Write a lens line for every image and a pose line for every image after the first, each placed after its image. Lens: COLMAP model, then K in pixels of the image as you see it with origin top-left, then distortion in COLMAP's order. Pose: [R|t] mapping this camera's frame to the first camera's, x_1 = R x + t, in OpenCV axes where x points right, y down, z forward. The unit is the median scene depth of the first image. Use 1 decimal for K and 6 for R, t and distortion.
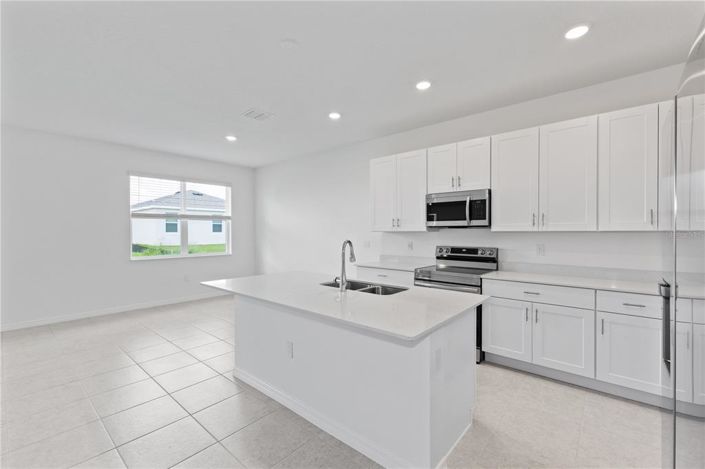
lens RADIAL K [[306.2, 0, 351.3], [0, 306.2, 229.9], [0, 0, 1]] dist [0.002800, 0.000198]
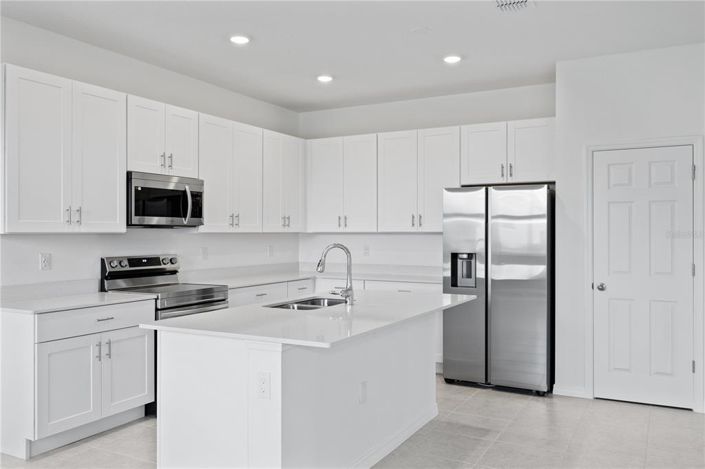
lens RADIAL K [[579.8, 0, 351.1], [0, 579.8, 236.3], [0, 0, 1]] dist [-0.060447, -0.002003]
pose [[-0.219580, -0.001480, 0.975593, -0.821574], [0.000601, 0.999998, 0.001652, 0.009146], [-0.975594, 0.000949, -0.219579, 0.712832]]
